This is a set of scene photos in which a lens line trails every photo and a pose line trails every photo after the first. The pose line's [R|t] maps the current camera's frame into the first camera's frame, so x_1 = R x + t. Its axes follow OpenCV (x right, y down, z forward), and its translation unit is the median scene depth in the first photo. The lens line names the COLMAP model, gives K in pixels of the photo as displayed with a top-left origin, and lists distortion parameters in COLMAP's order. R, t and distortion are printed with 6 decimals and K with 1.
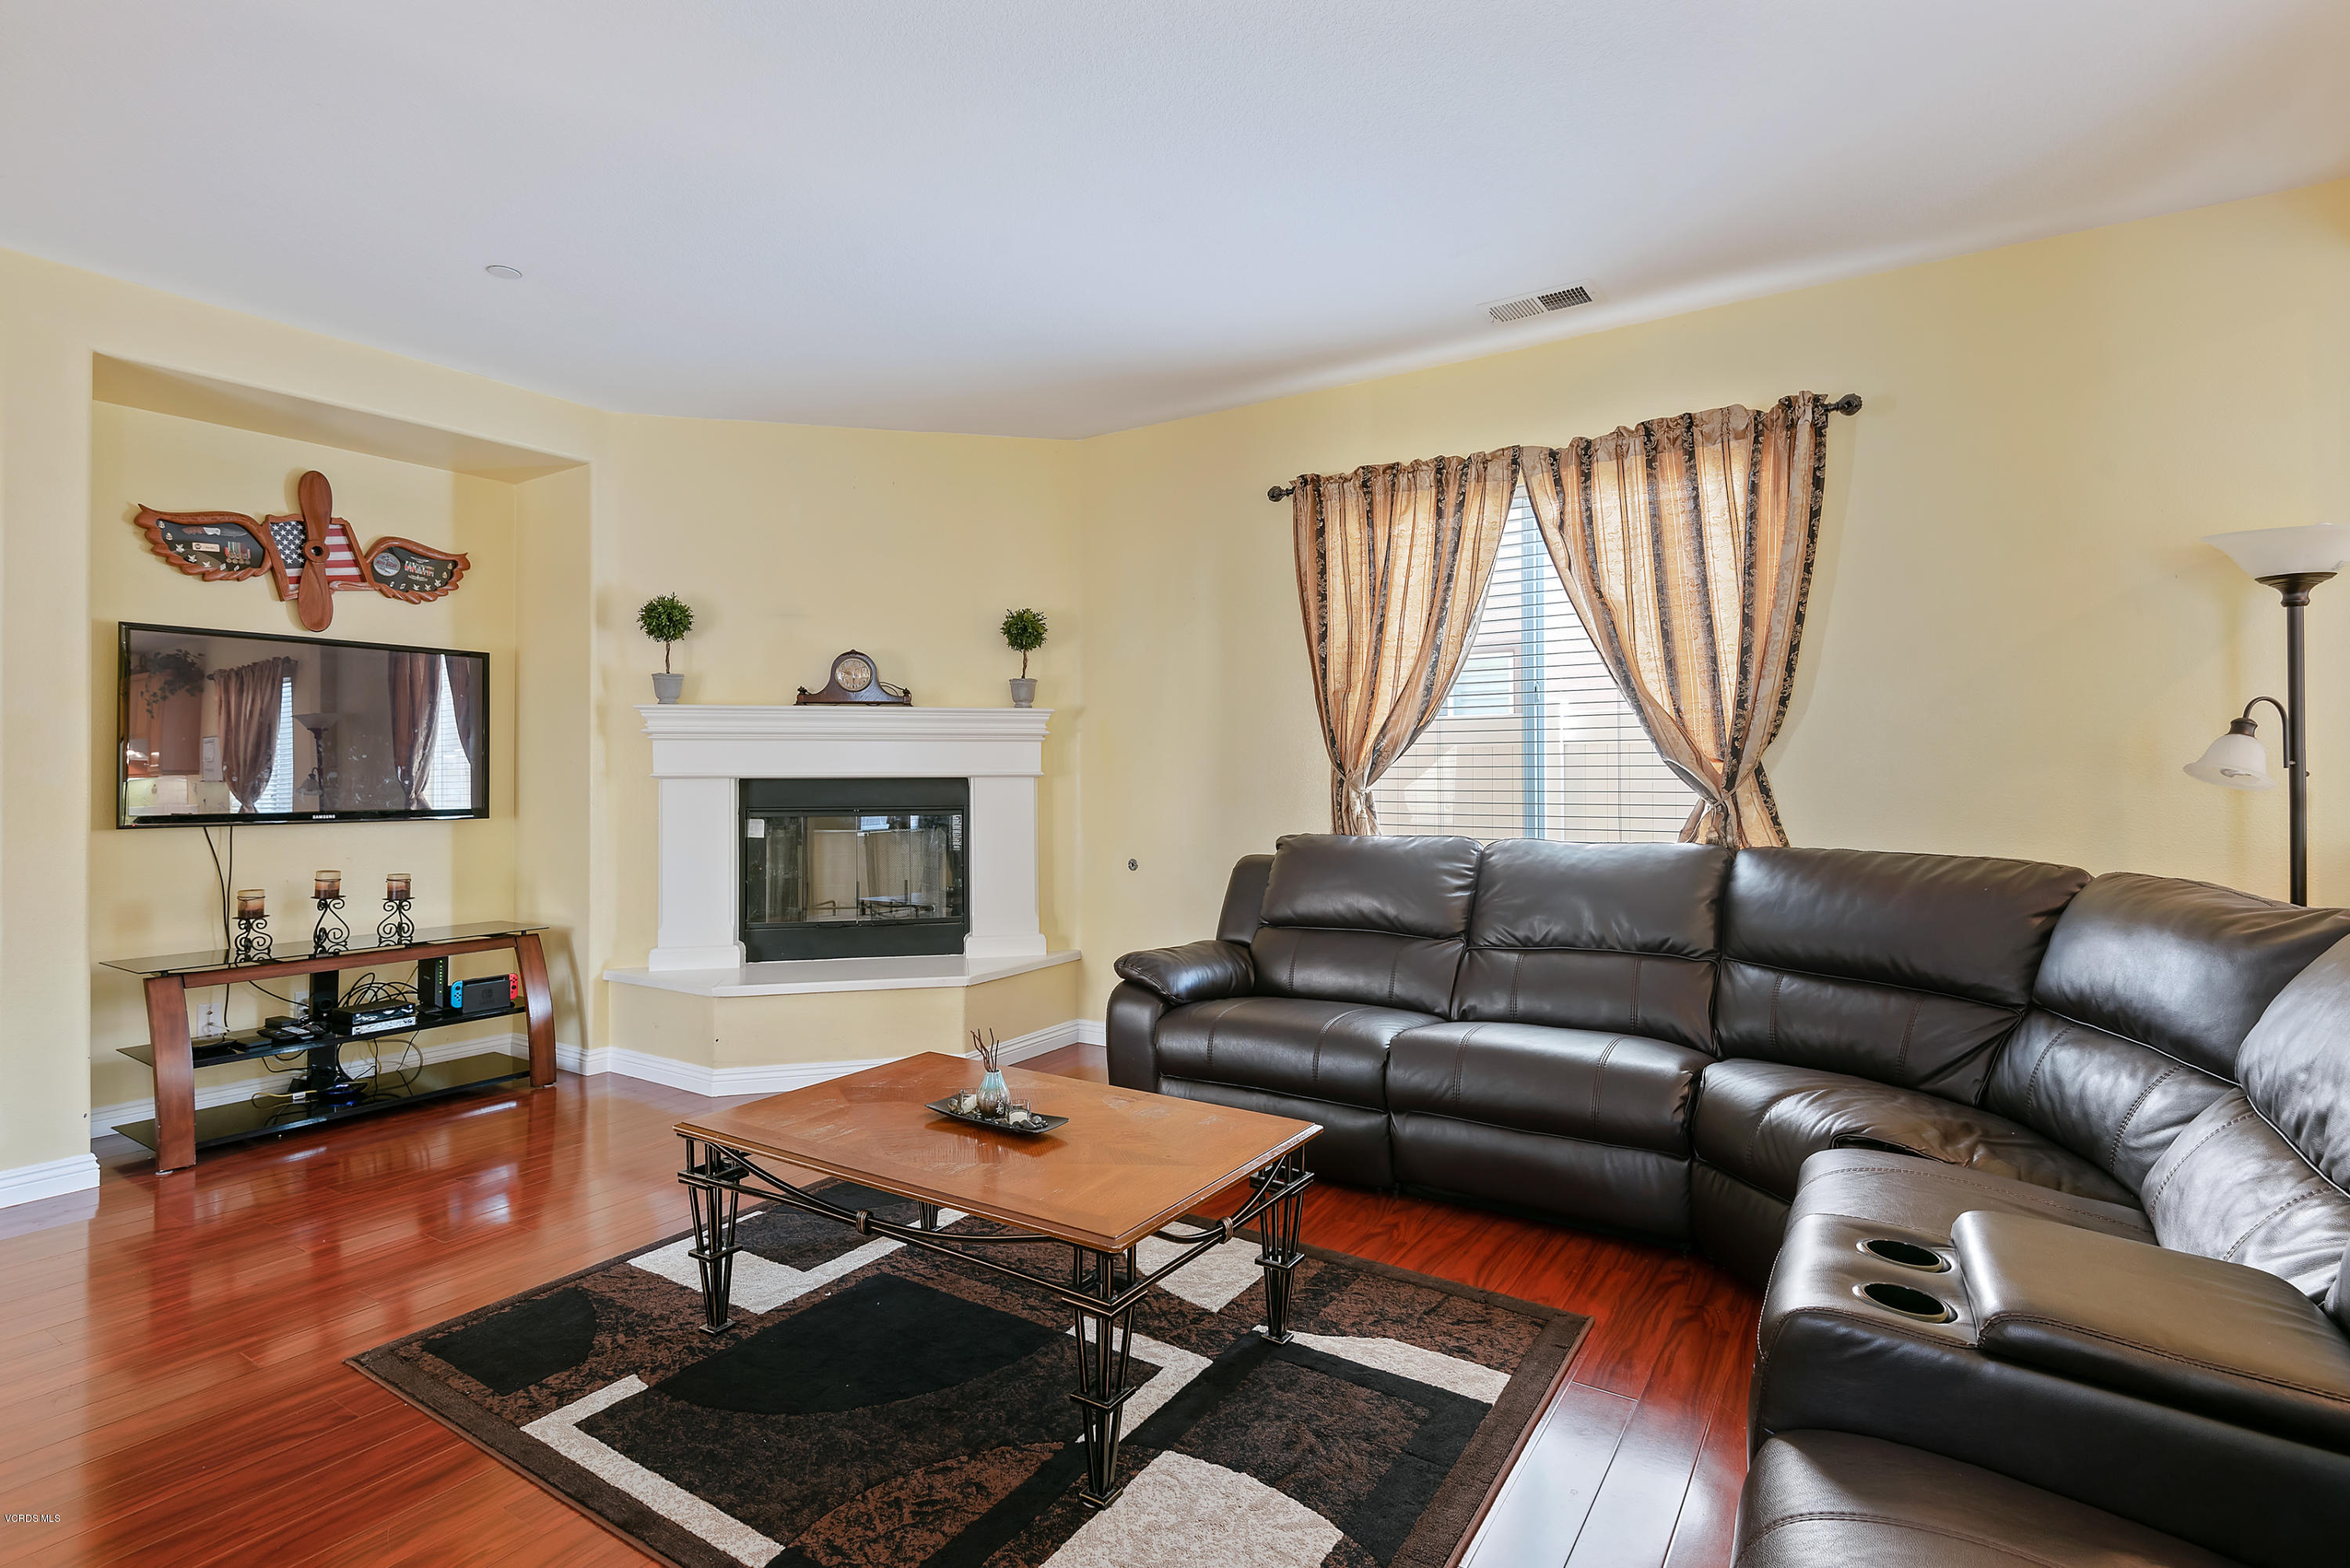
lens RADIAL K [[1156.4, 0, 1165.5], [0, 1156.4, 777.8], [0, 0, 1]] dist [0.000827, -0.005424]
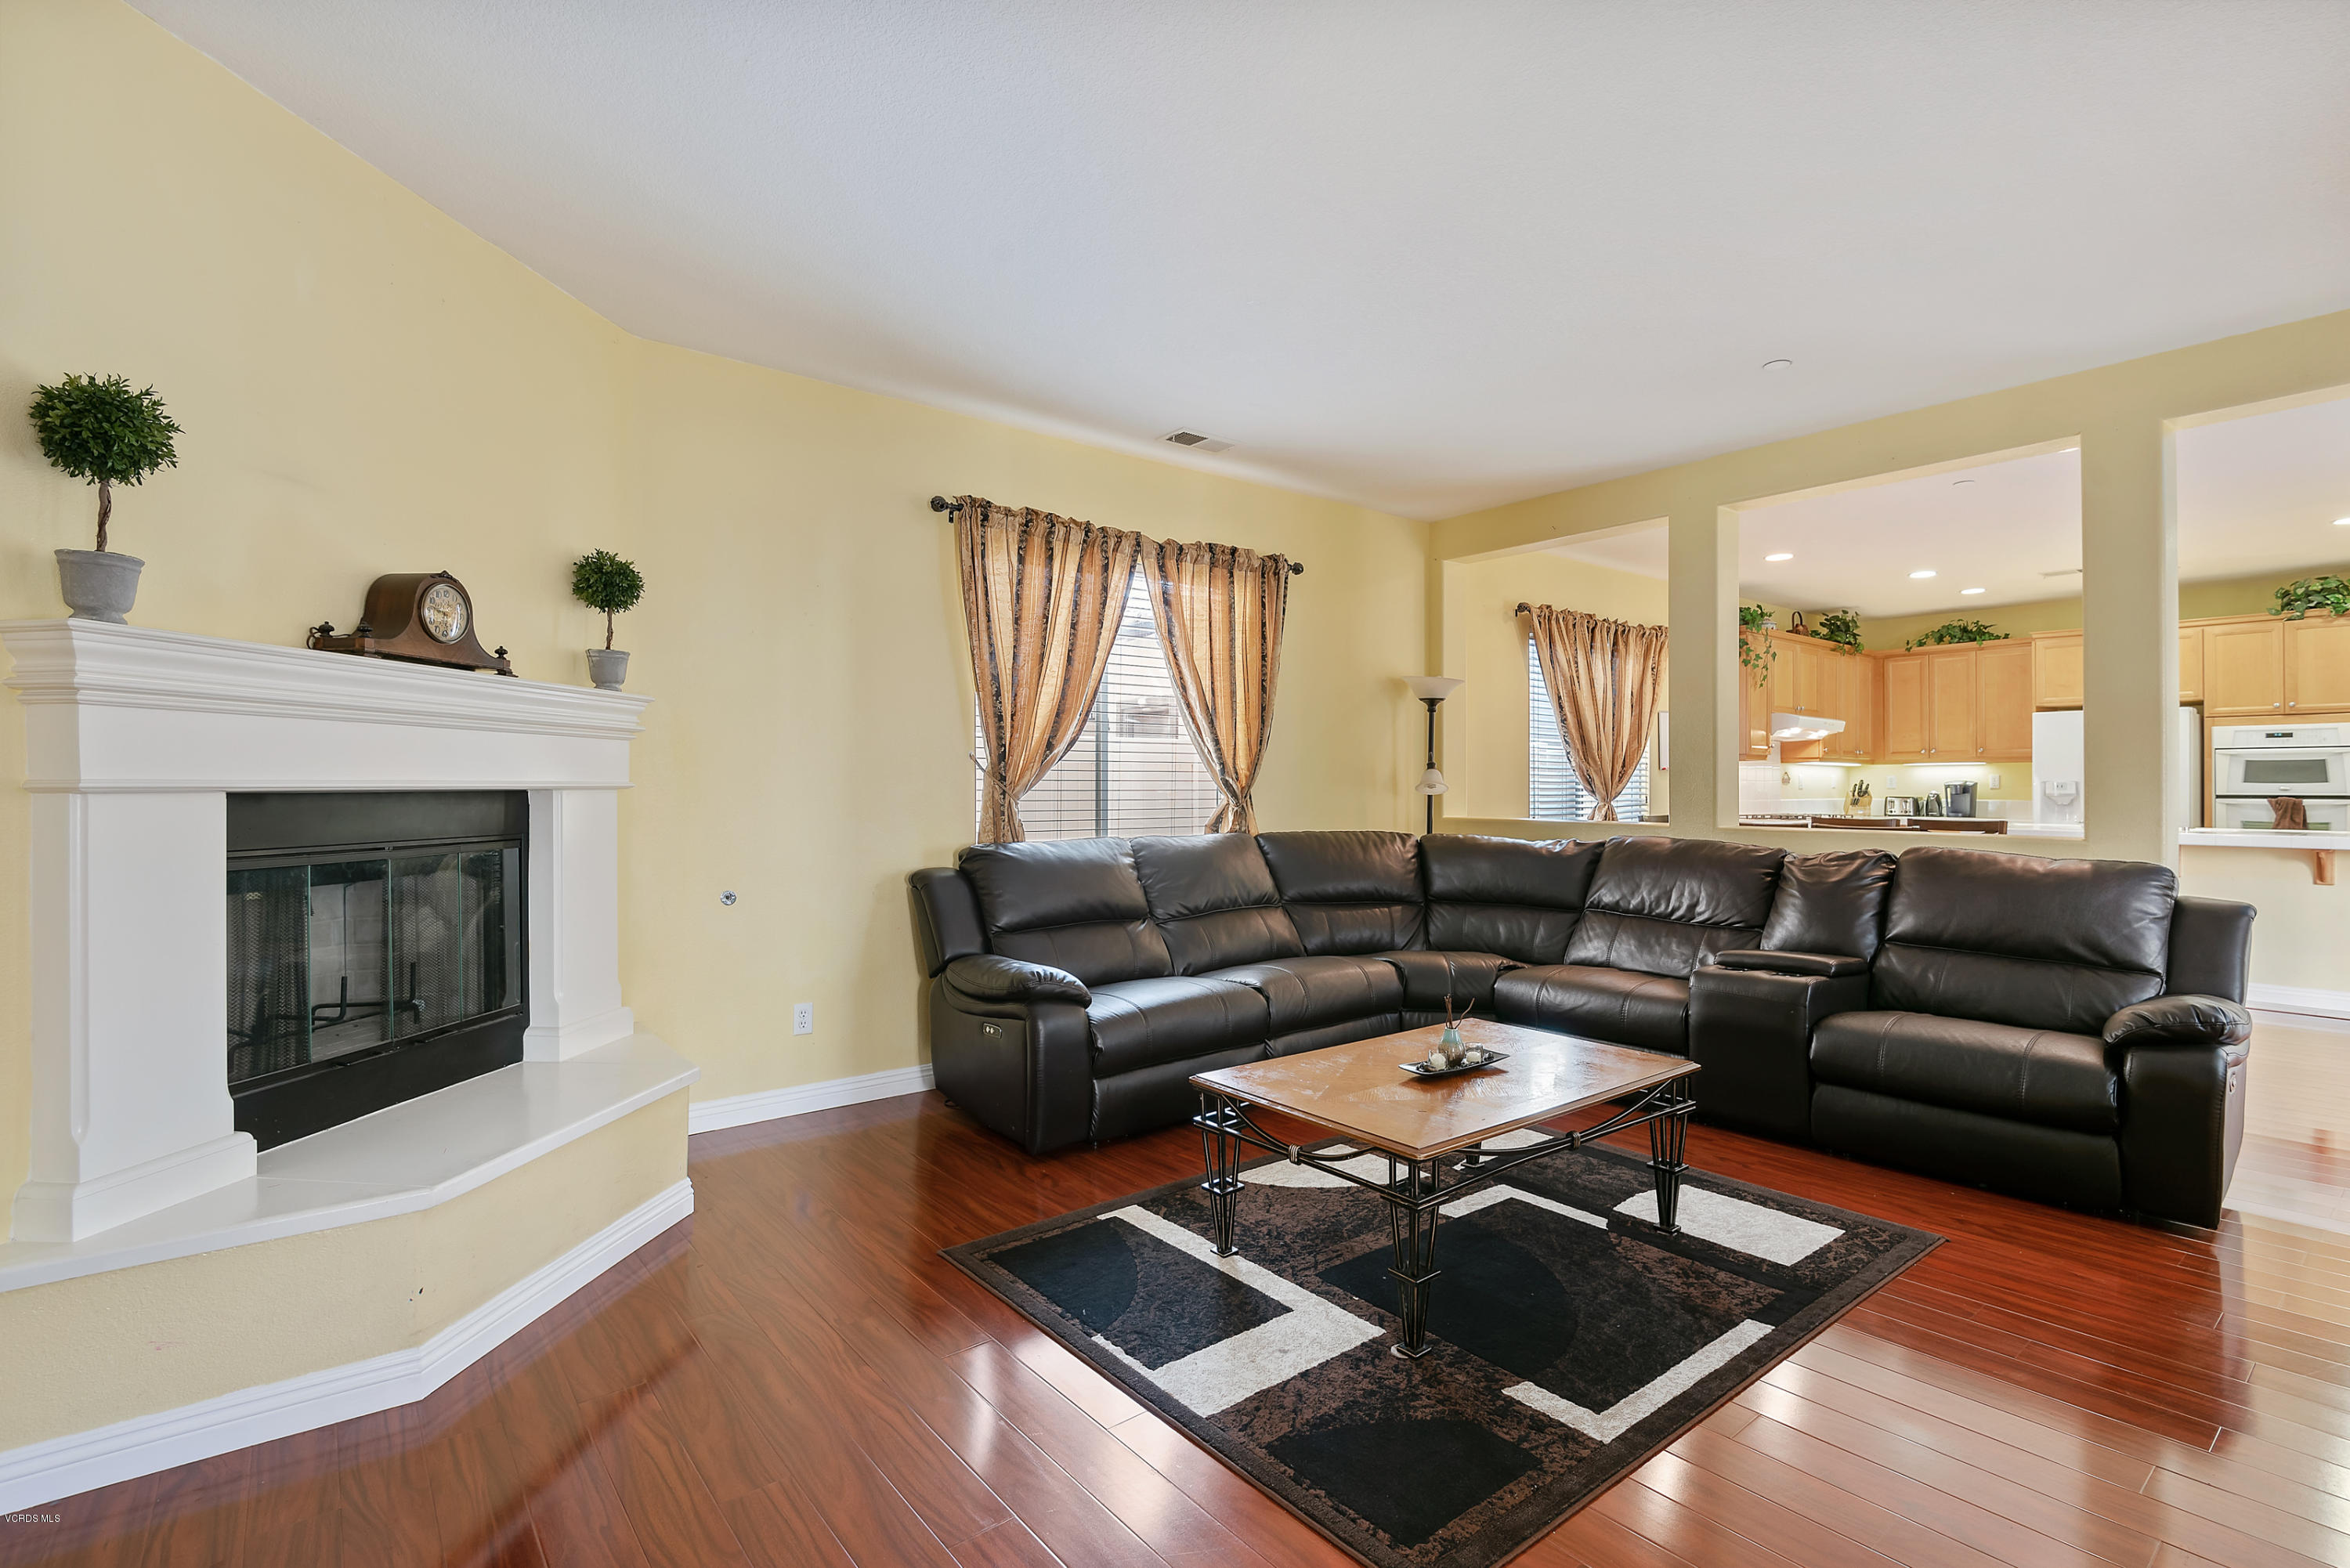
lens RADIAL K [[1103.0, 0, 1199.8], [0, 1103.0, 786.1], [0, 0, 1]] dist [0.002631, -0.001205]
pose [[0.291780, 0.001197, 0.956485, -0.868405], [-0.002447, 0.999997, -0.000505, -0.002941], [-0.956482, -0.002193, 0.291782, 0.583300]]
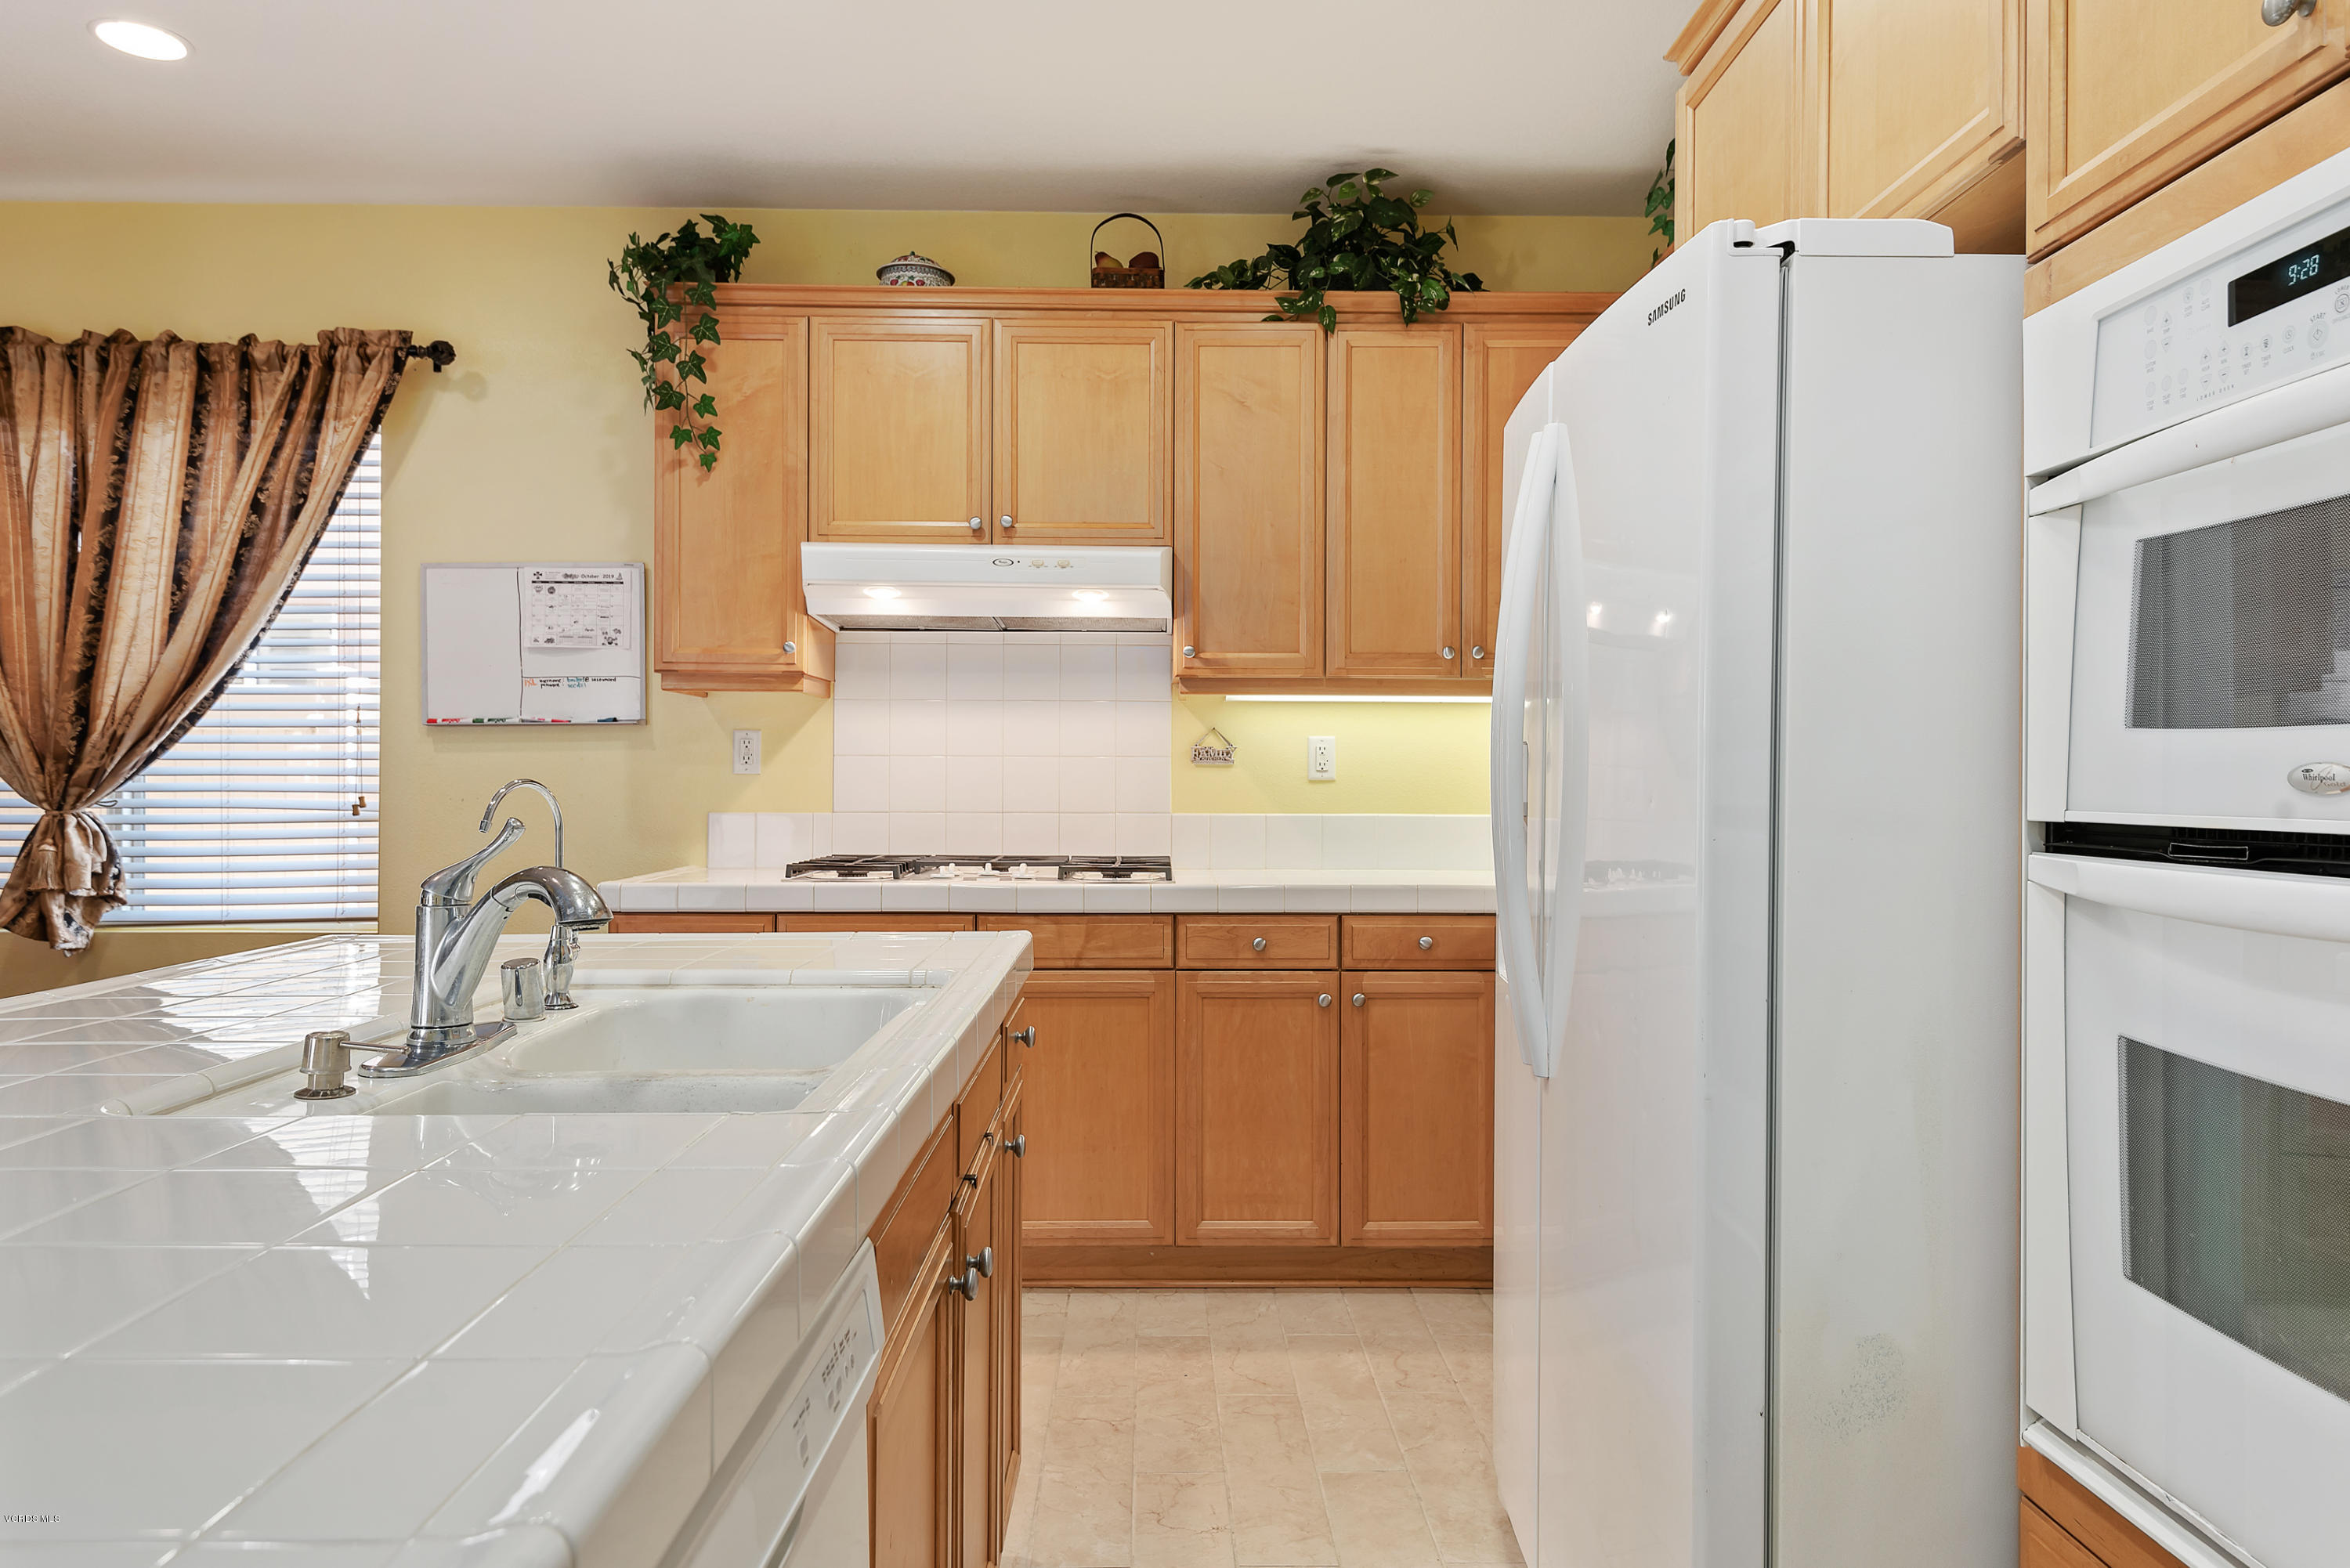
lens RADIAL K [[1467.1, 0, 1178.5], [0, 1467.1, 768.7], [0, 0, 1]] dist [0.025957, -0.003826]
pose [[0.822883, 0.005800, 0.568181, -0.296539], [-0.003316, 0.999980, -0.005406, -0.002955], [-0.568201, 0.002565, 0.822886, 0.210170]]
